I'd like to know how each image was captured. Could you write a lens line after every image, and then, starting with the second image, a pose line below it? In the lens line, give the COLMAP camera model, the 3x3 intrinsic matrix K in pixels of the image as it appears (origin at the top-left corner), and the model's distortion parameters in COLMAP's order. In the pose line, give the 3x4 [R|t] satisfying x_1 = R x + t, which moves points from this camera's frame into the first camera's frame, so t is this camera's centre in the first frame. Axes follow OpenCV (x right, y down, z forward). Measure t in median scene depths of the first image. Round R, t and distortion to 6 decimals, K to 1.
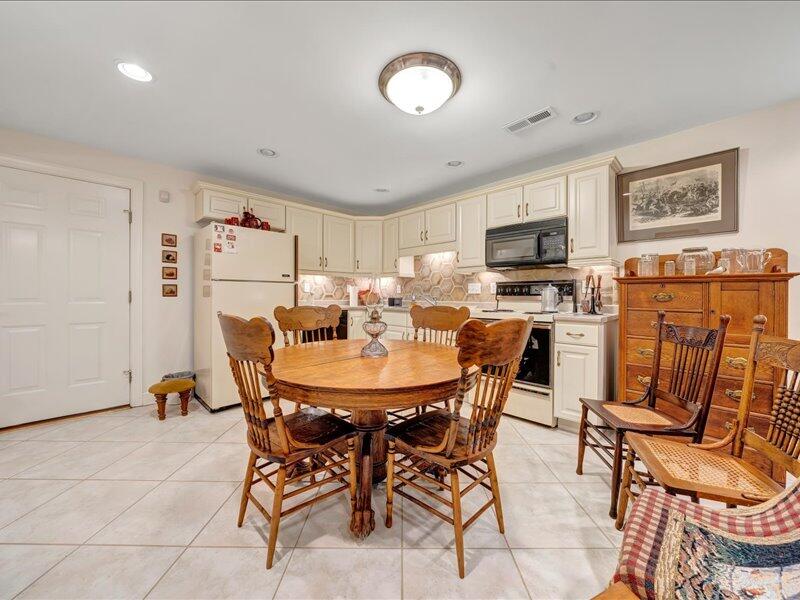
lens RADIAL K [[309.3, 0, 401.5], [0, 309.3, 295.7], [0, 0, 1]] dist [-0.002191, -0.000313]
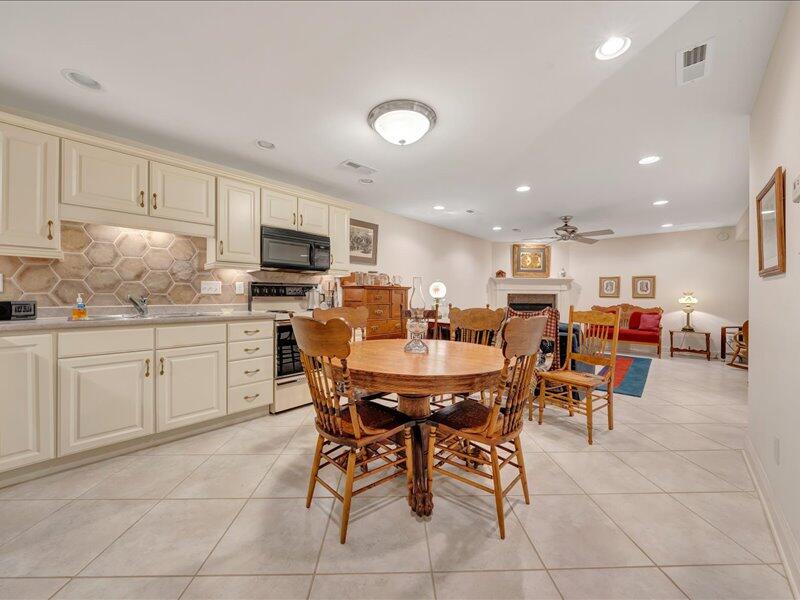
lens RADIAL K [[309.3, 0, 401.5], [0, 309.3, 295.7], [0, 0, 1]] dist [-0.002191, -0.000313]
pose [[-0.037439, -0.002969, 0.999295, -0.686850], [-0.001577, 0.999995, 0.002912, -0.006361], [-0.999298, -0.001467, -0.037443, 0.631796]]
